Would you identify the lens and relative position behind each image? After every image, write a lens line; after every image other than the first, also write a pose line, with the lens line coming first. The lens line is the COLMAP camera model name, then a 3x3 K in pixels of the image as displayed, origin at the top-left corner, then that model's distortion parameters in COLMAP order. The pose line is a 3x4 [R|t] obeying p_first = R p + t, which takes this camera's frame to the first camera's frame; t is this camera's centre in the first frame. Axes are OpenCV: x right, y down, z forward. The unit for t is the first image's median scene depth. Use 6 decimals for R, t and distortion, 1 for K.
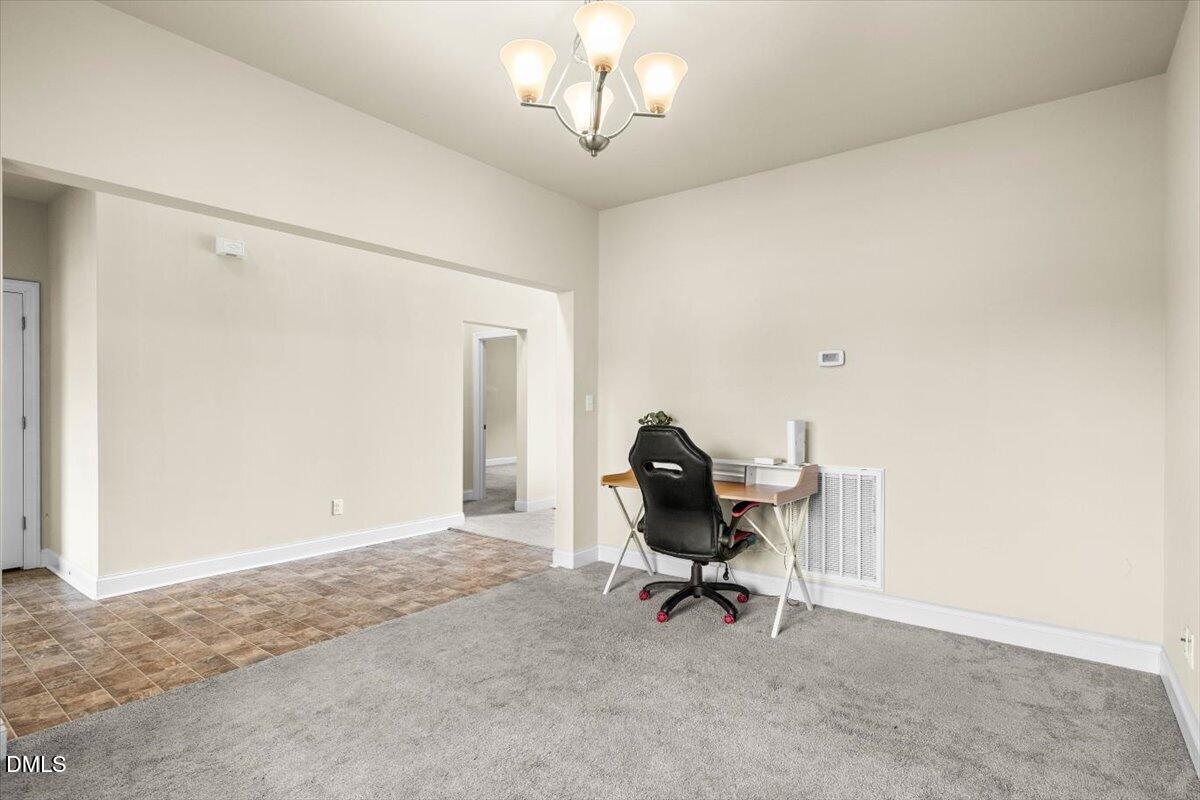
lens RADIAL K [[592.5, 0, 603.5], [0, 592.5, 401.9], [0, 0, 1]] dist [0.008307, 0.001048]
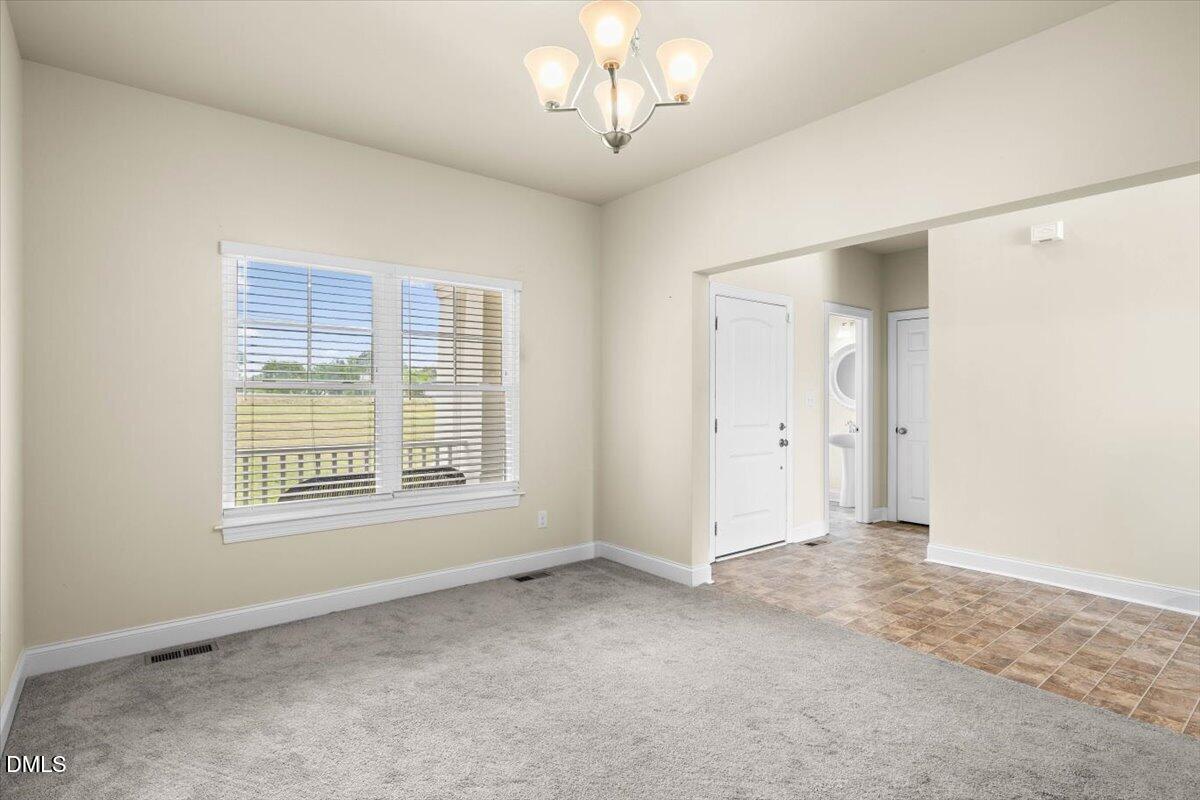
lens RADIAL K [[592.5, 0, 601.9], [0, 592.5, 403.0], [0, 0, 1]] dist [0.008307, 0.001048]
pose [[-0.224772, 0.000358, -0.974411, 0.496345], [0.005827, 0.999983, -0.000977, 0.002105], [0.974394, -0.005897, -0.224770, 0.617425]]
